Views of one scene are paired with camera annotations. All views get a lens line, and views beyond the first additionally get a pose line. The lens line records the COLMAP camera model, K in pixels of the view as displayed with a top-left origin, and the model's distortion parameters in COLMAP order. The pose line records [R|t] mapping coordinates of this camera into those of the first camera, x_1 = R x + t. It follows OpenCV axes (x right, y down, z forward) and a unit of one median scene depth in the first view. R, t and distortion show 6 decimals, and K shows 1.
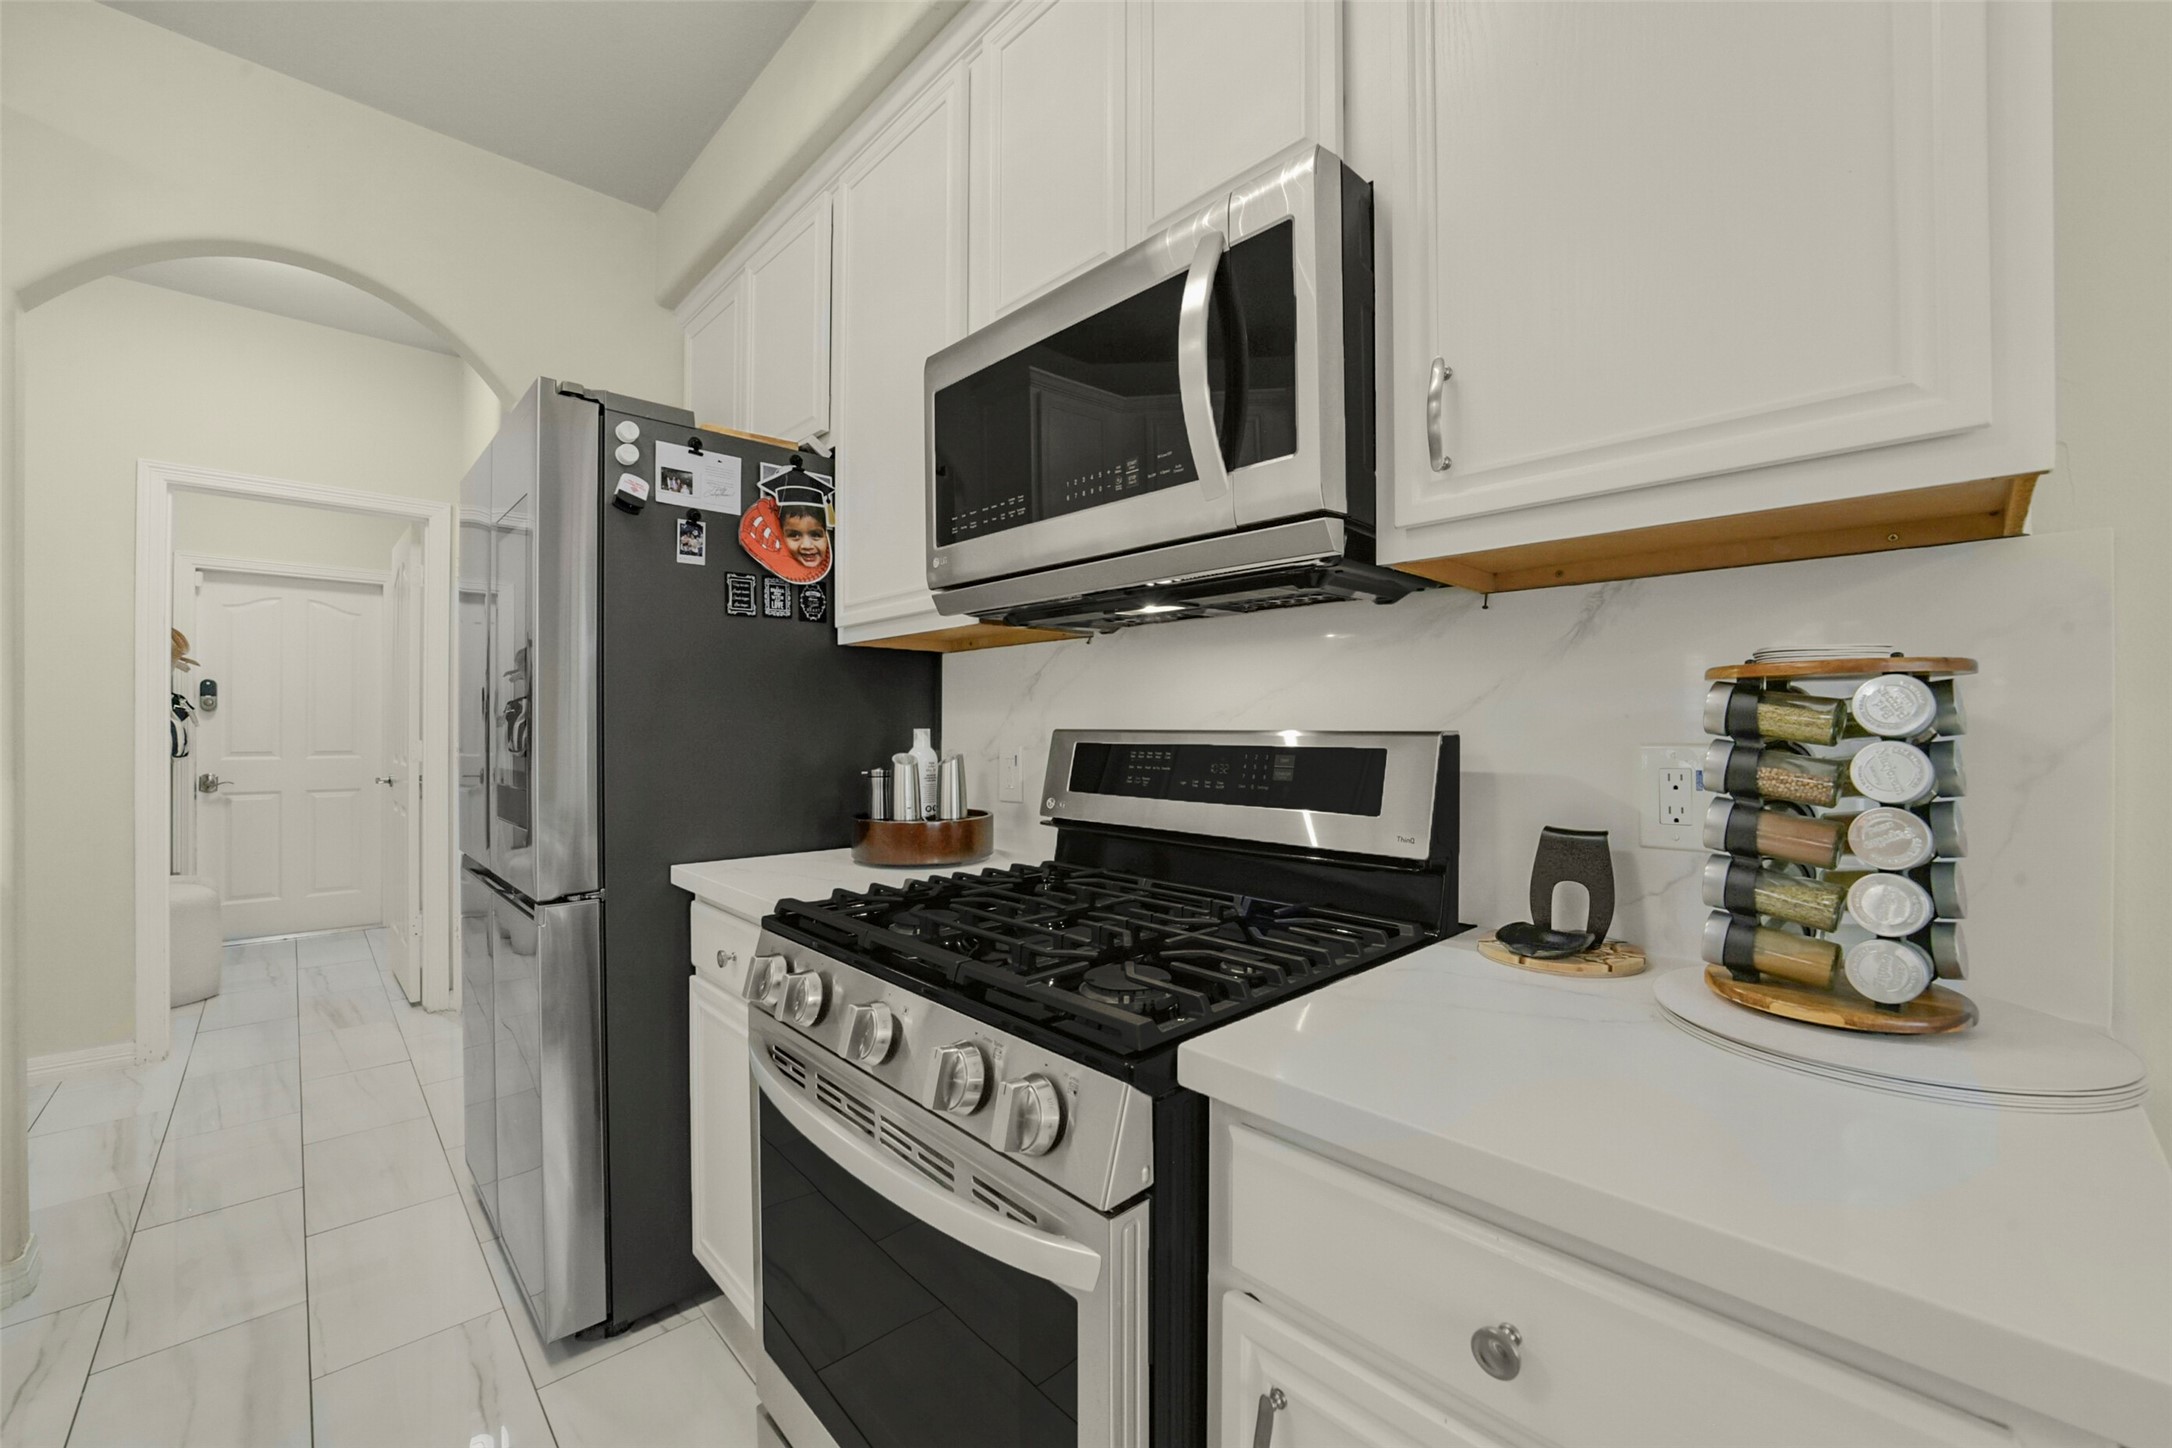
lens RADIAL K [[878.4, 0, 1079.1], [0, 878.4, 733.3], [0, 0, 1]] dist [-0.001457, -0.000177]
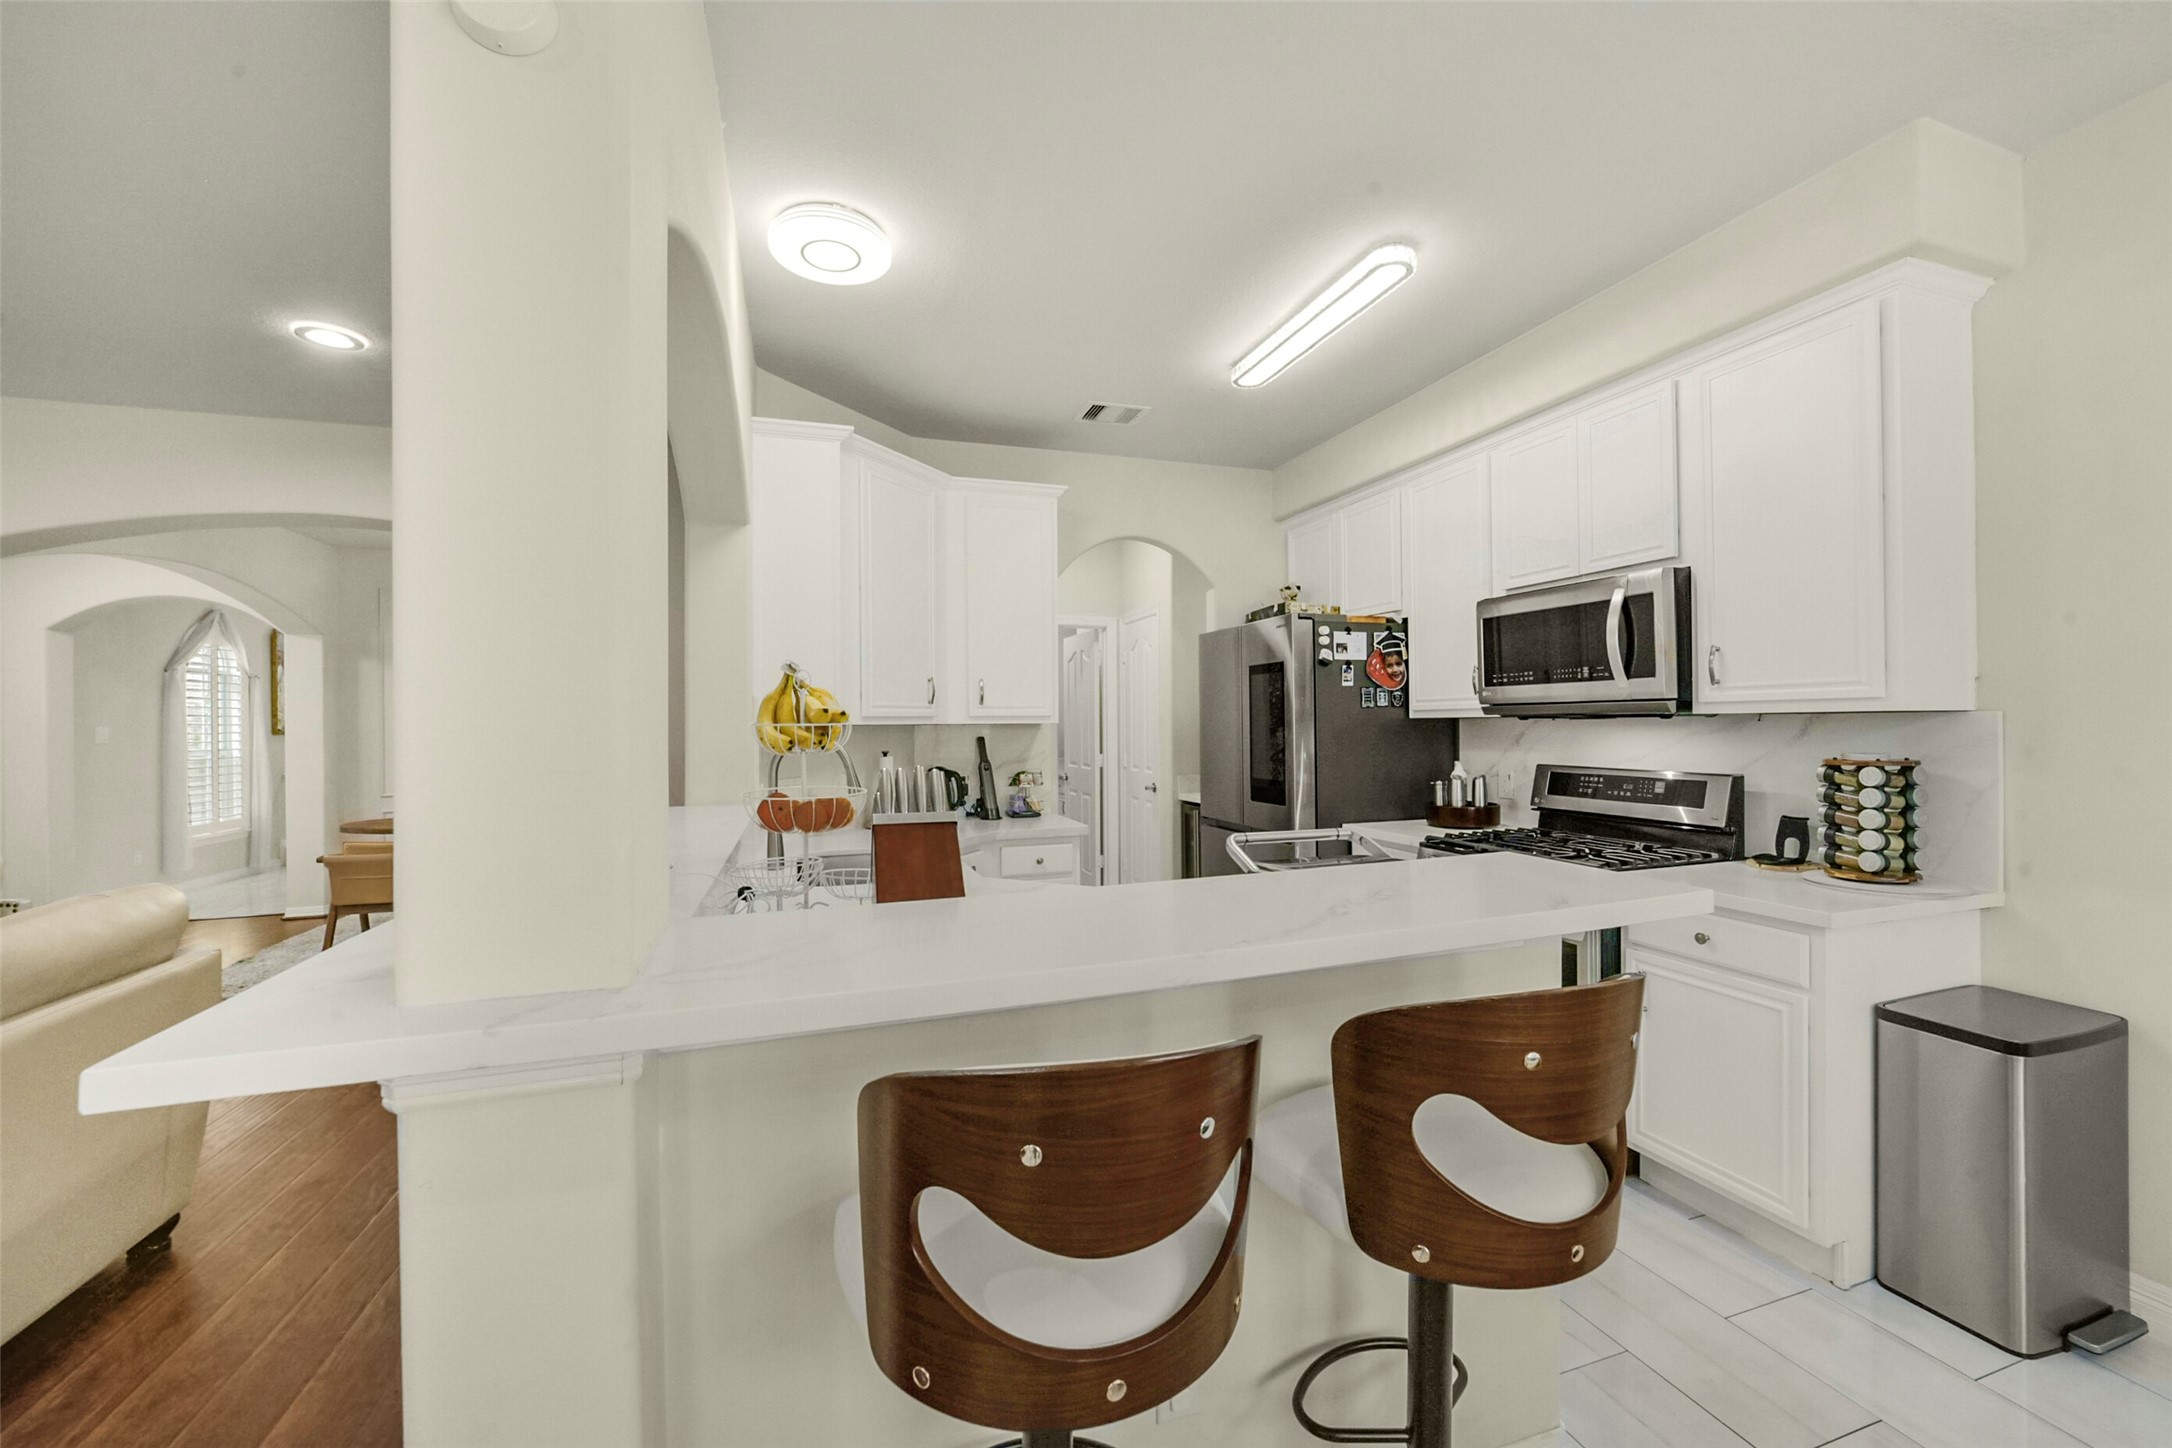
lens RADIAL K [[864.5, 0, 1075.7], [0, 864.5, 723.3], [0, 0, 1]] dist [-0.034314, 0.008046]
pose [[0.906937, -0.008769, -0.421176, -0.180209], [0.007274, 0.999960, -0.005155, -0.108116], [0.421204, 0.001612, 0.906964, -1.417014]]
